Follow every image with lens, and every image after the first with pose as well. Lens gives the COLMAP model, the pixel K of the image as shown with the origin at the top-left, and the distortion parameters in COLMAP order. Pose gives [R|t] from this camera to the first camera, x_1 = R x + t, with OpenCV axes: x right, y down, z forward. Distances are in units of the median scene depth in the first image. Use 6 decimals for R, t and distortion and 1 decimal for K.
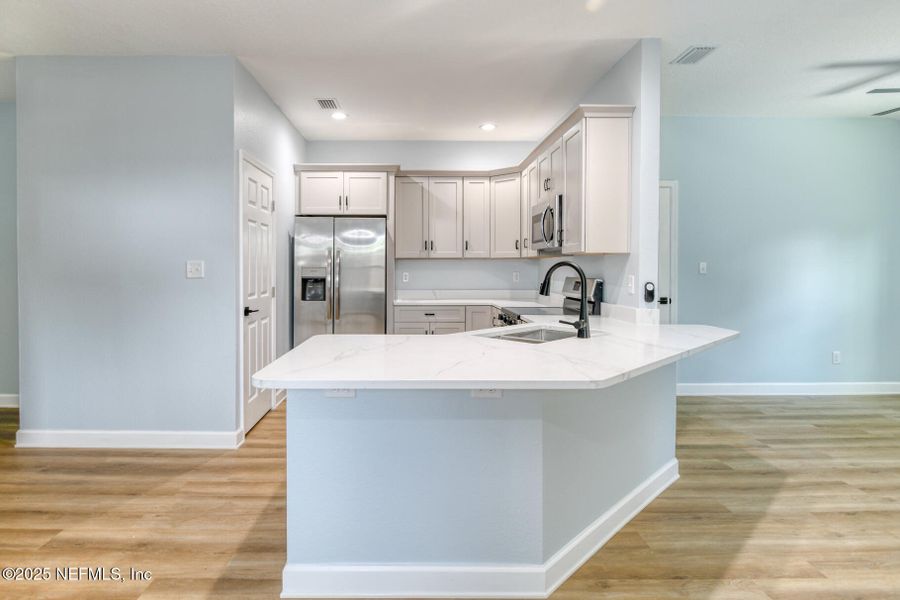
lens RADIAL K [[532.0, 0, 447.7], [0, 532.0, 276.5], [0, 0, 1]] dist [0.000642, -0.000333]
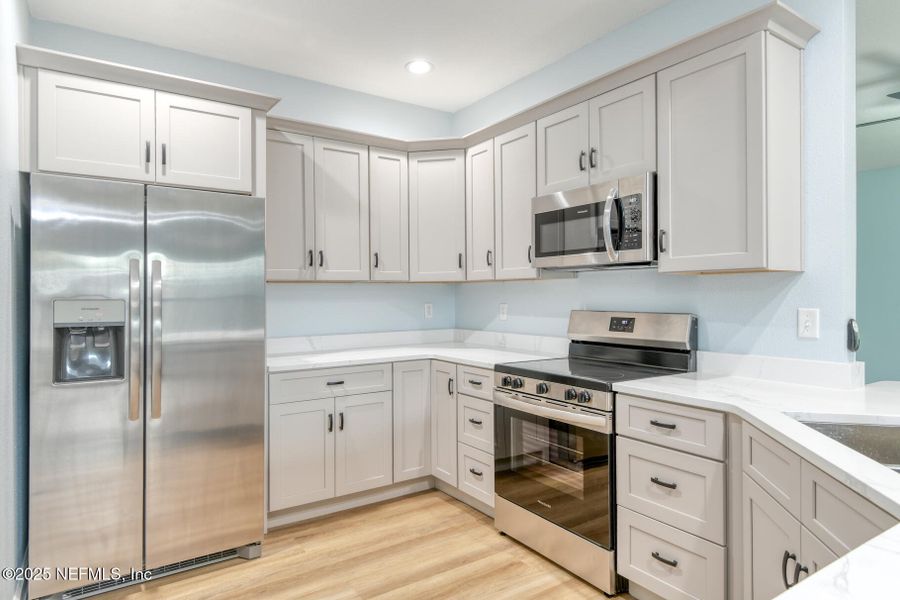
lens RADIAL K [[523.4, 0, 450.0], [0, 523.4, 300.0], [0, 0, 1]] dist [-0.000799, -0.001840]
pose [[0.846028, -0.011743, 0.533010, -0.219713], [0.016858, 0.999847, -0.004731, -0.009924], [-0.532872, 0.012988, 0.846096, 0.478657]]
